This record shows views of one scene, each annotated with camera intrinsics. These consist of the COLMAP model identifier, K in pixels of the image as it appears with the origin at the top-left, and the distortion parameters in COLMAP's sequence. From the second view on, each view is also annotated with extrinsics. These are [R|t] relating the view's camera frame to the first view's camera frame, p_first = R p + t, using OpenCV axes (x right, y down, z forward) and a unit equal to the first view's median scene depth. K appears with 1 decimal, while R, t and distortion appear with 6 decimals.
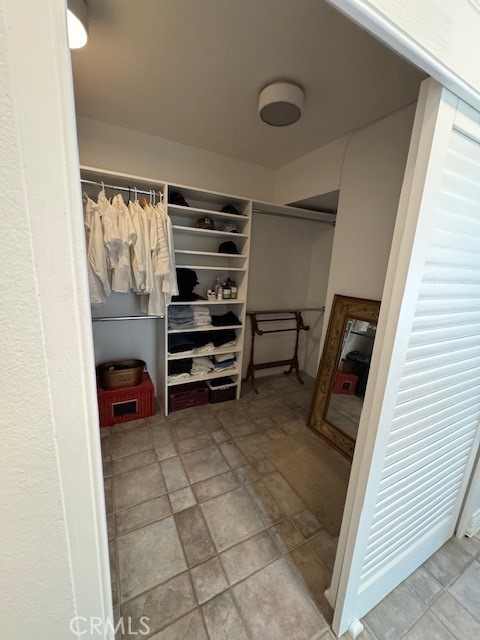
lens RADIAL K [[253.4, 0, 240.0], [0, 253.4, 320.0], [0, 0, 1]] dist [-0.001971, 0.000032]
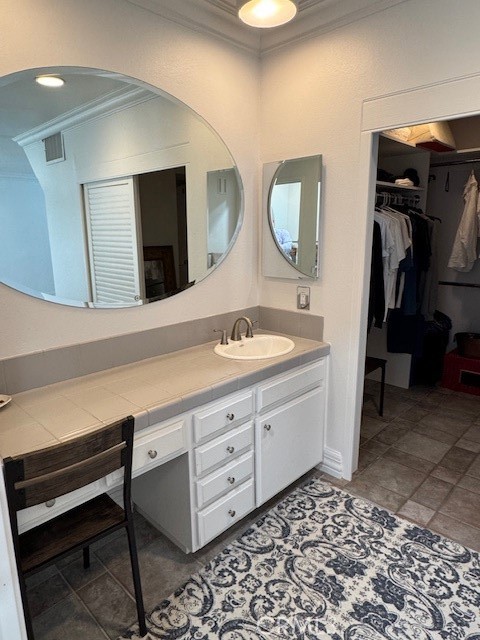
lens RADIAL K [[401.6, 0, 240.0], [0, 401.6, 320.0], [0, 0, 1]] dist [0.000669, 0.001351]
pose [[0.315409, 0.161811, -0.935059, 1.071839], [-0.175851, 0.978255, 0.109969, 0.176672], [0.932520, 0.129745, 0.337005, -0.615791]]
